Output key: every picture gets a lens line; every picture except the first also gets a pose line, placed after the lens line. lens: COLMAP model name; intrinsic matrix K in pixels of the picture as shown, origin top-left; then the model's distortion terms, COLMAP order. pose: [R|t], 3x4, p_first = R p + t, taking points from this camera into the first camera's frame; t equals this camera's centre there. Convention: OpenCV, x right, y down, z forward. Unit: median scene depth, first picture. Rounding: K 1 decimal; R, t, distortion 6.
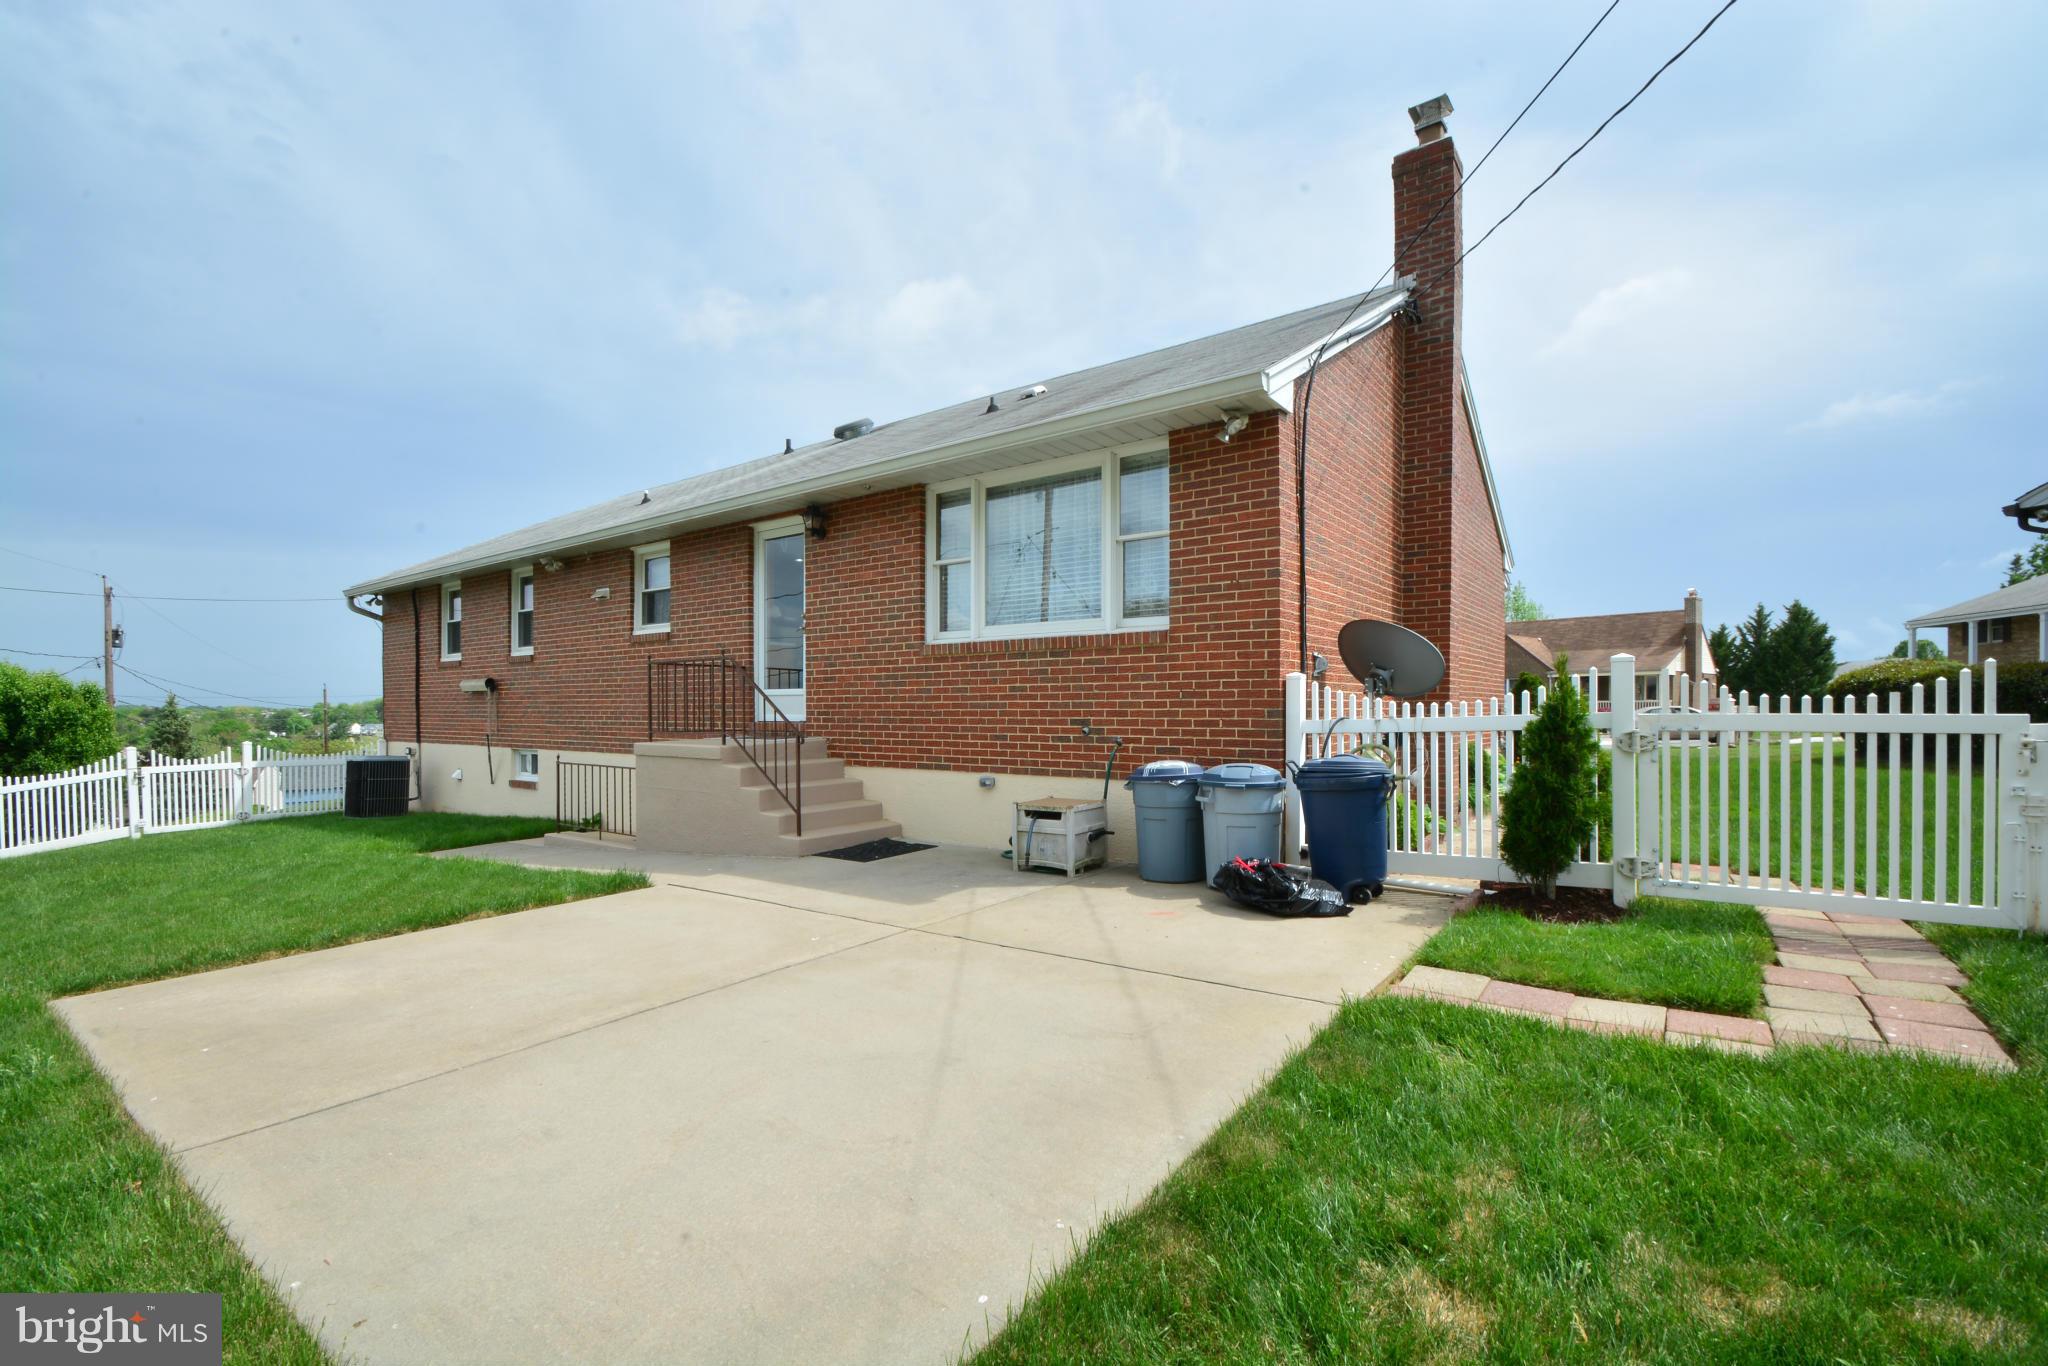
lens RADIAL K [[914.5, 0, 984.5], [0, 914.5, 715.4], [0, 0, 1]] dist [-0.011269, -0.000346]
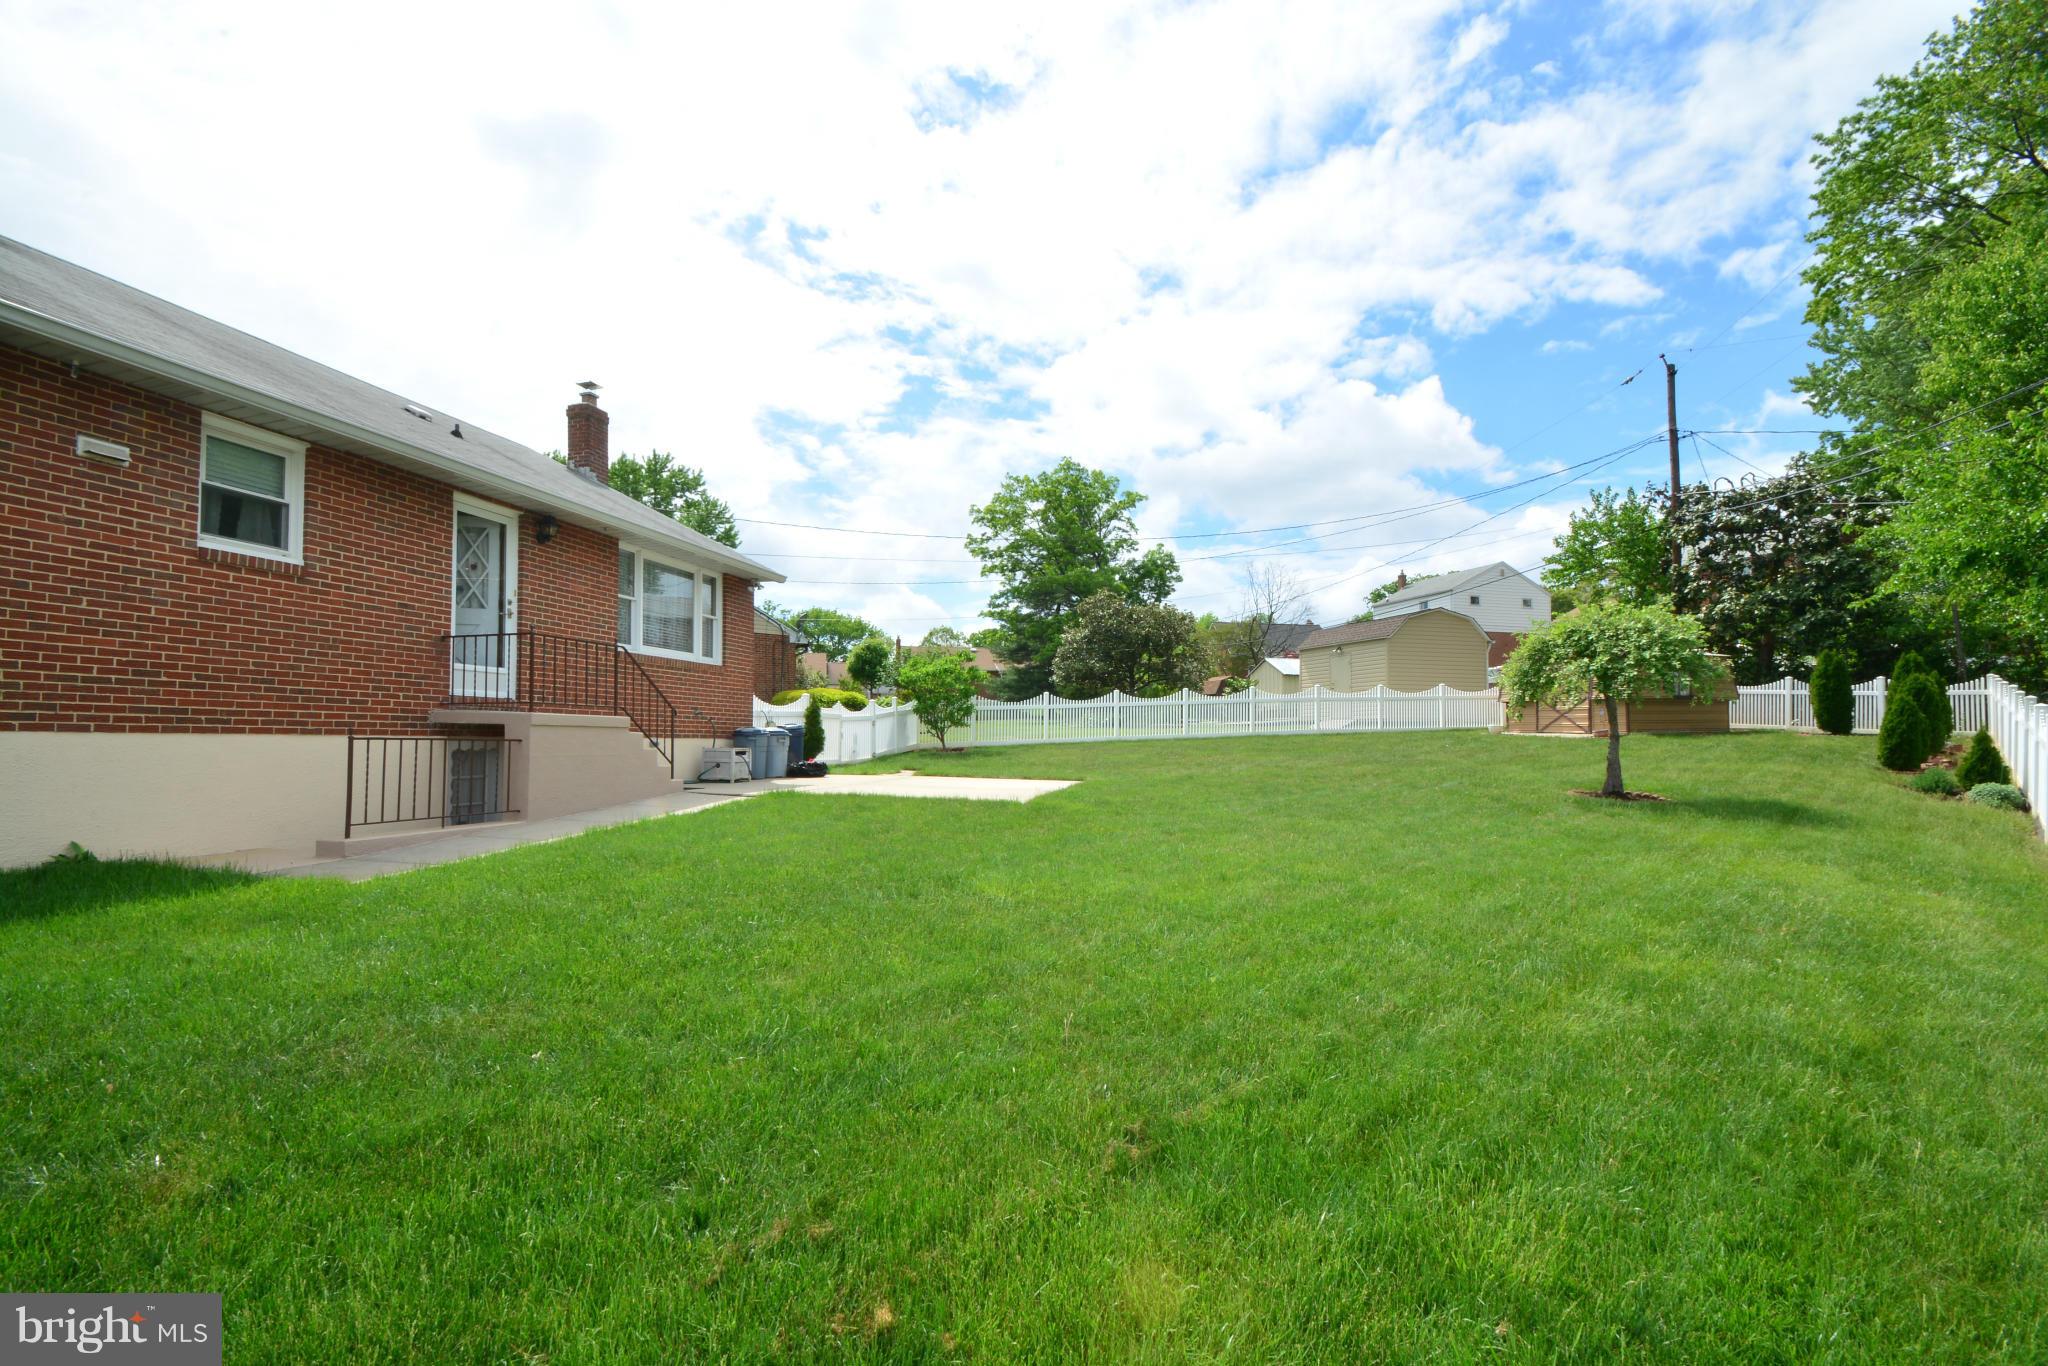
lens RADIAL K [[914.5, 0, 984.5], [0, 914.5, 715.4], [0, 0, 1]] dist [-0.011269, -0.000346]
pose [[-0.359467, 0.021732, 0.932905, -1.718447], [-0.010502, 0.999571, -0.027332, 0.062953], [-0.933099, -0.019622, -0.359084, 1.027709]]
